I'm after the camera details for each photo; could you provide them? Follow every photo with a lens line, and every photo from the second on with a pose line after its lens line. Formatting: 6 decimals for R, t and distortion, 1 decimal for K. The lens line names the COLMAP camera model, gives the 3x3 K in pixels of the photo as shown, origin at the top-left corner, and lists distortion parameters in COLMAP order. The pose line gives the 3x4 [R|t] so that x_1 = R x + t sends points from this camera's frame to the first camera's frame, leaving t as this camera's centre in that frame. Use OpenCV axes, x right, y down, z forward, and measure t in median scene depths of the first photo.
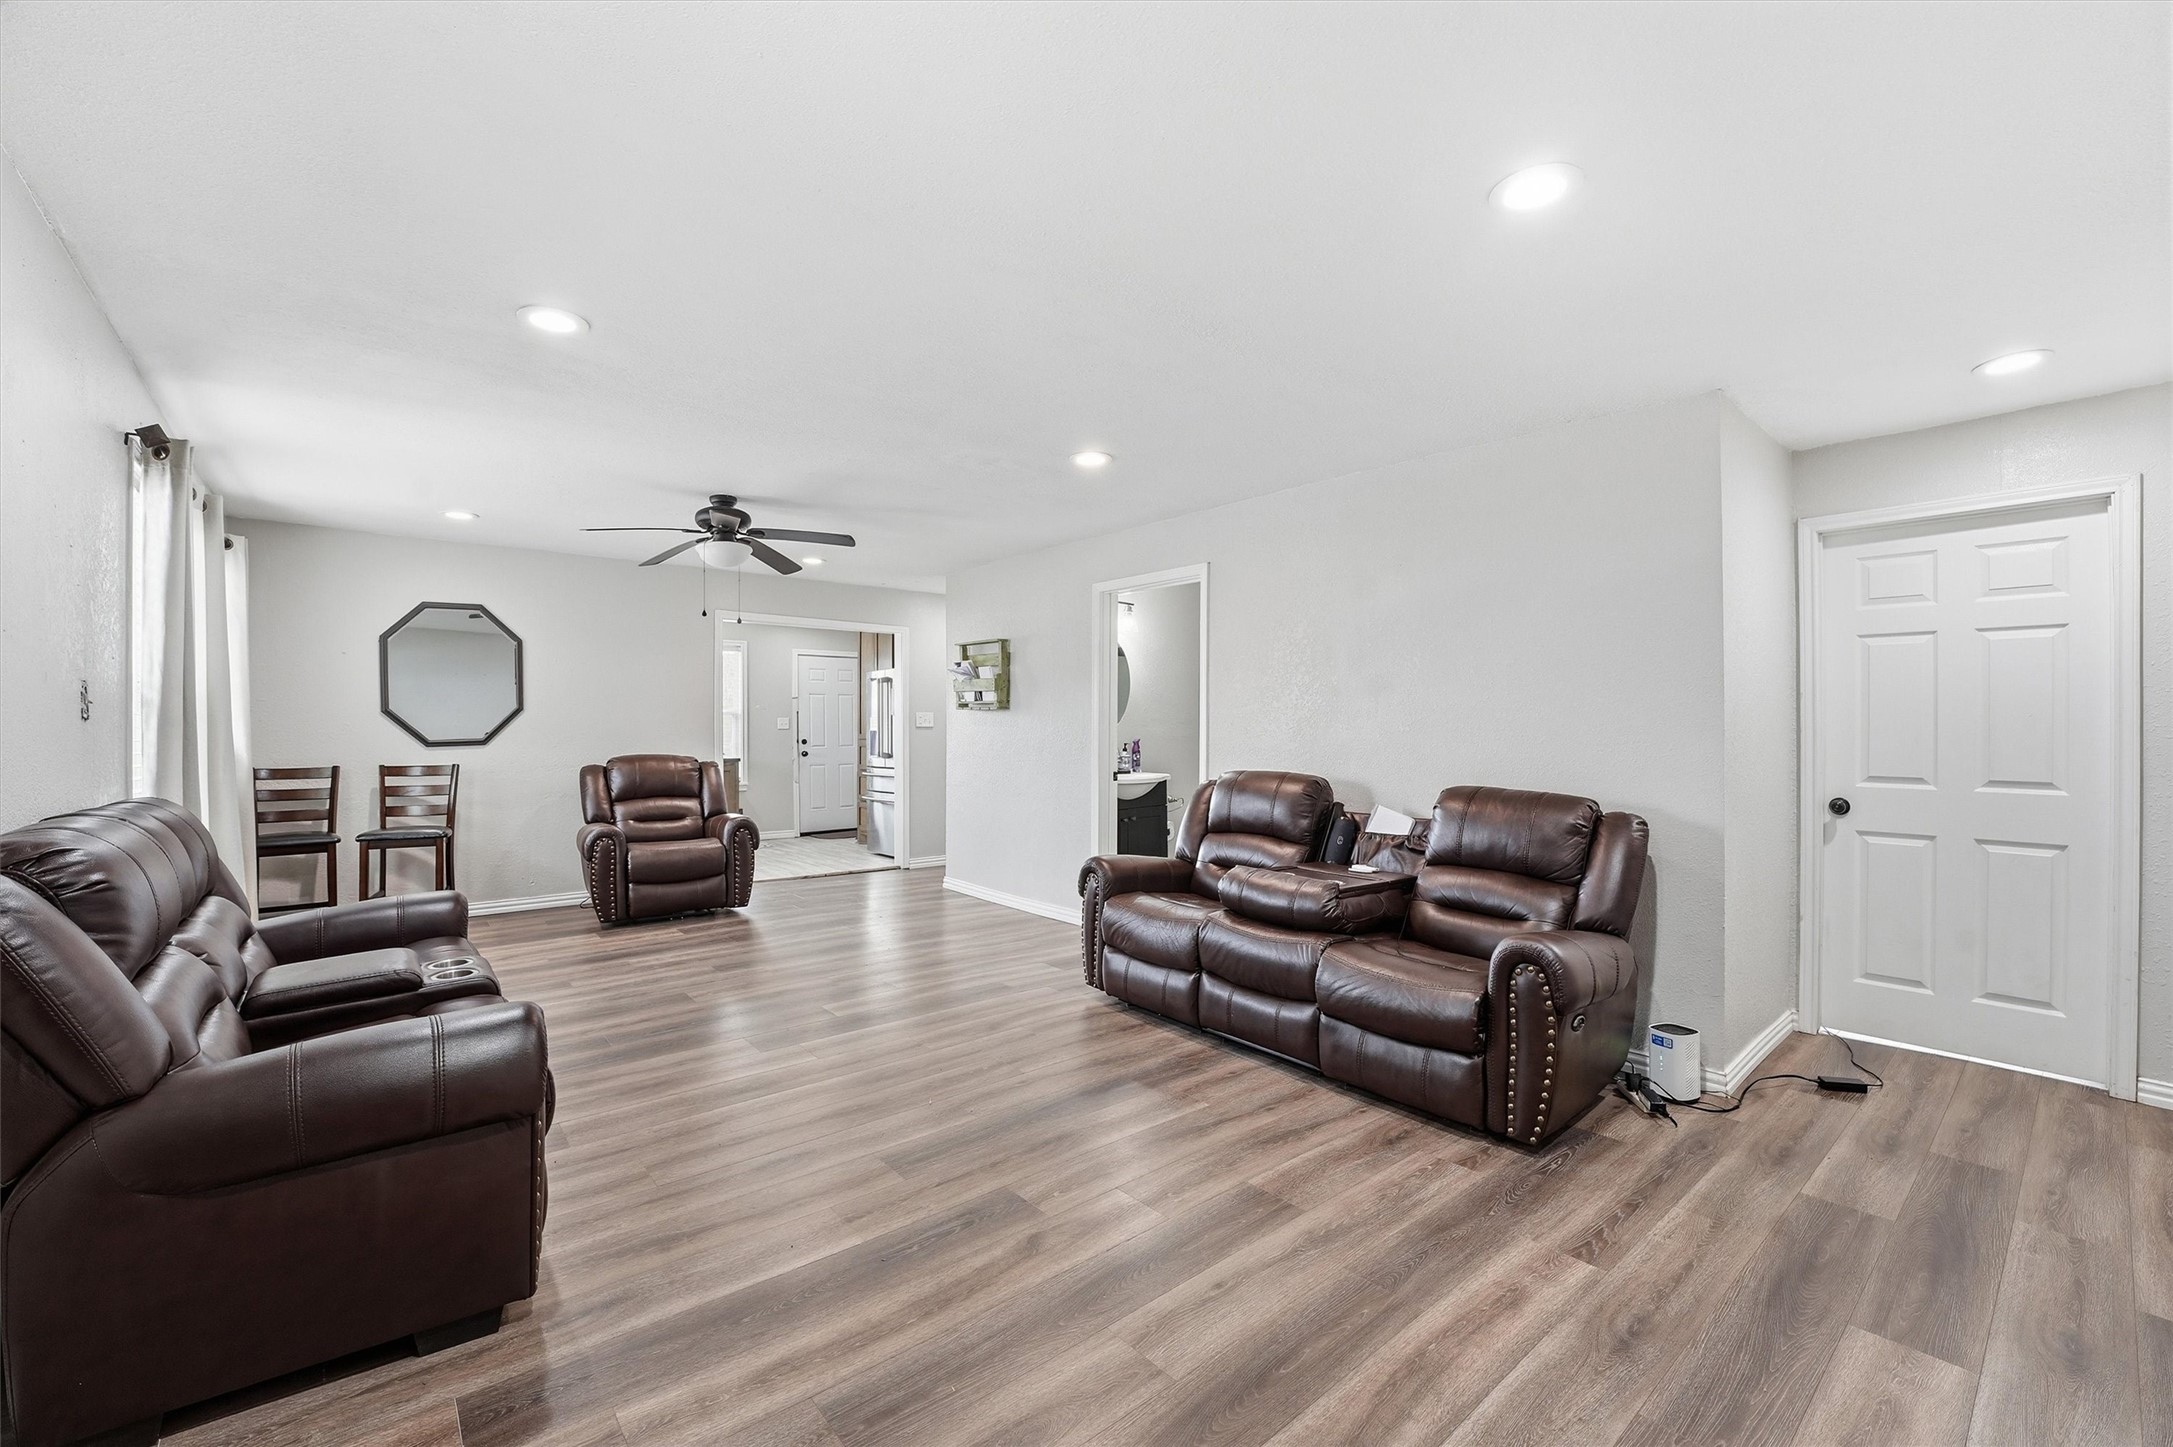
lens RADIAL K [[887.7, 0, 1085.3], [0, 887.7, 724.3], [0, 0, 1]] dist [-0.024788, 0.000315]
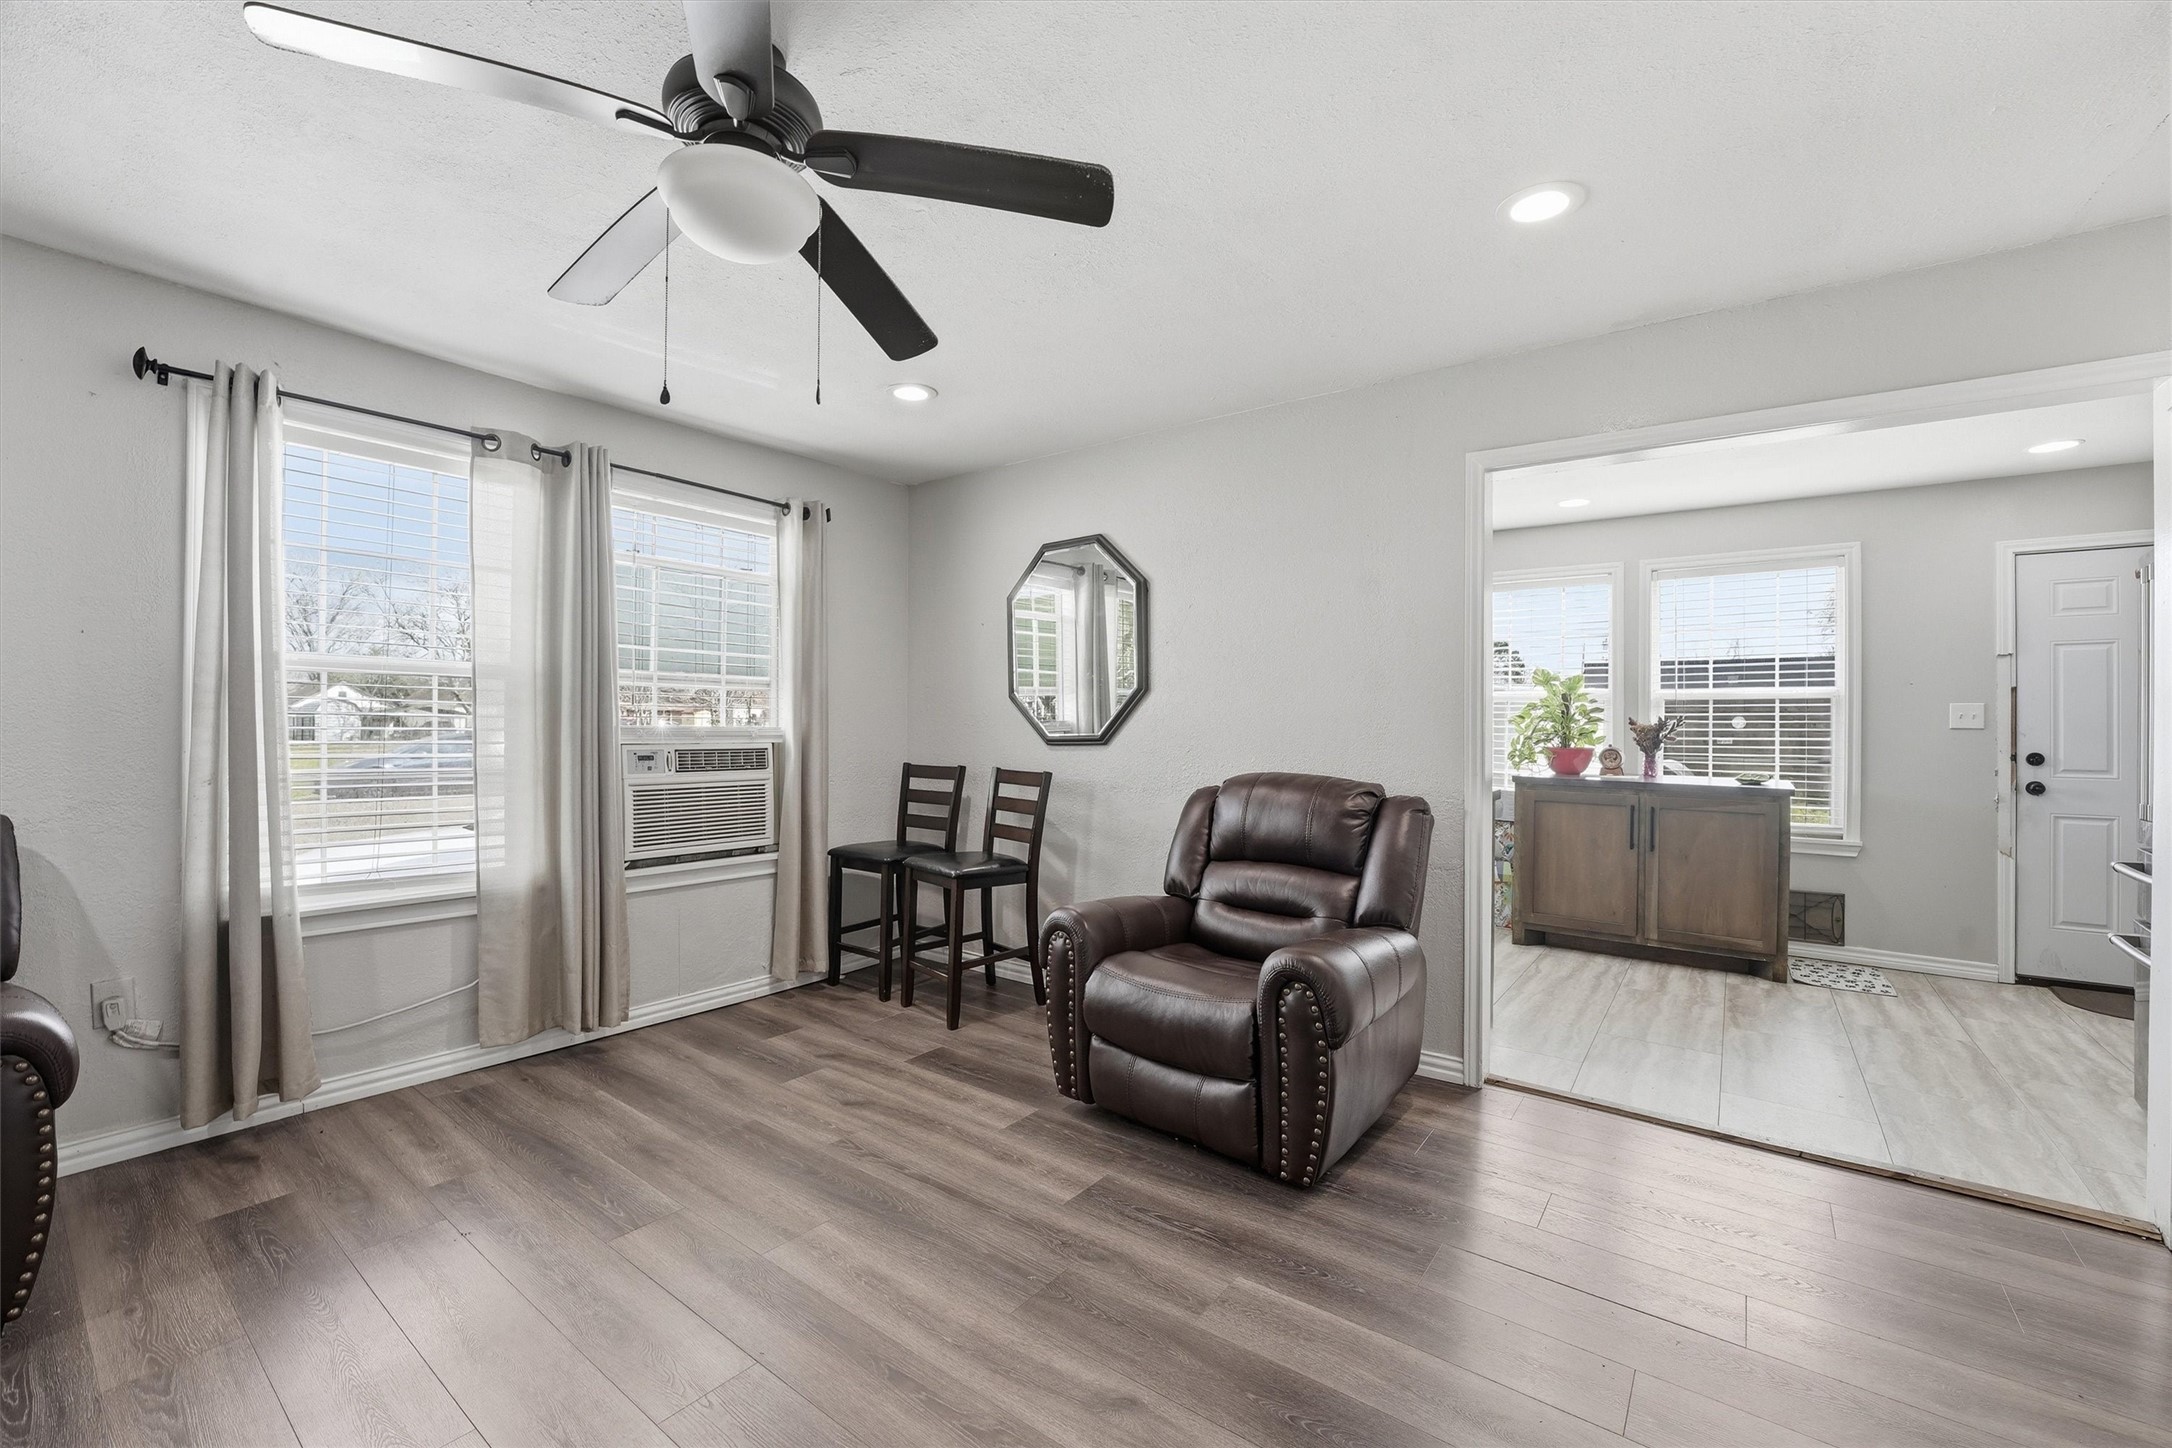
lens RADIAL K [[887.3, 0, 1084.8], [0, 887.3, 724.8], [0, 0, 1]] dist [-0.024788, 0.000315]
pose [[0.216426, 0.006606, -0.976277, -0.042252], [-0.003061, 0.999977, 0.006088, 0.005323], [0.976294, 0.001671, 0.216442, 1.055939]]
